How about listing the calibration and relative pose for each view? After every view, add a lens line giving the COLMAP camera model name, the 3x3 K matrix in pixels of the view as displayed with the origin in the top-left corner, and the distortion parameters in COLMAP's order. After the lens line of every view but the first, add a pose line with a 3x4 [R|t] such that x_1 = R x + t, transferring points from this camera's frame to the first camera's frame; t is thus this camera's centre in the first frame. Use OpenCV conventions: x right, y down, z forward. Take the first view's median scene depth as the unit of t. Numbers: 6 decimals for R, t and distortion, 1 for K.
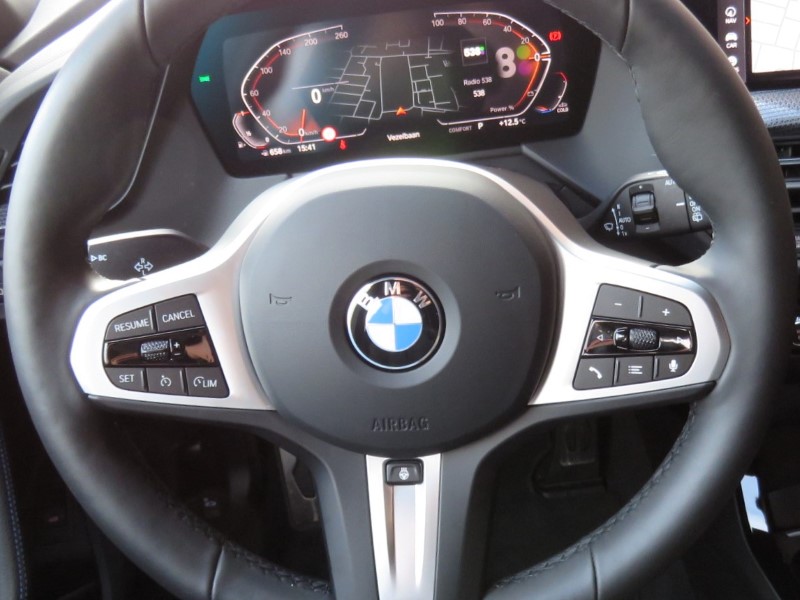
lens RADIAL K [[830.3, 0, 400.0], [0, 830.3, 300.0], [0, 0, 1]] dist [-0.010260, -0.004293]
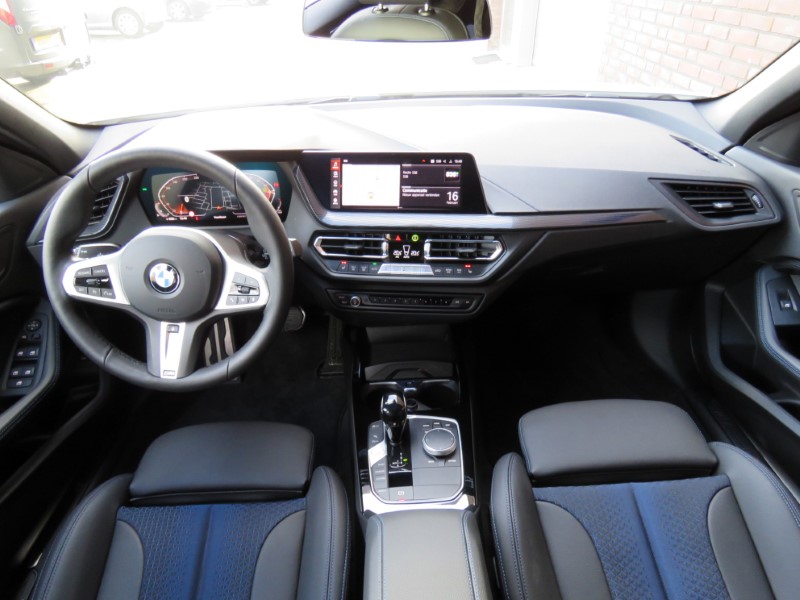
lens RADIAL K [[516.0, 0, 400.0], [0, 516.0, 300.0], [0, 0, 1]] dist [-0.002814, -0.000274]
pose [[0.996074, 0.079187, 0.039578, 0.778576], [-0.078738, 0.996813, -0.012778, 0.061565], [-0.040464, 0.009612, 0.999135, -0.974403]]
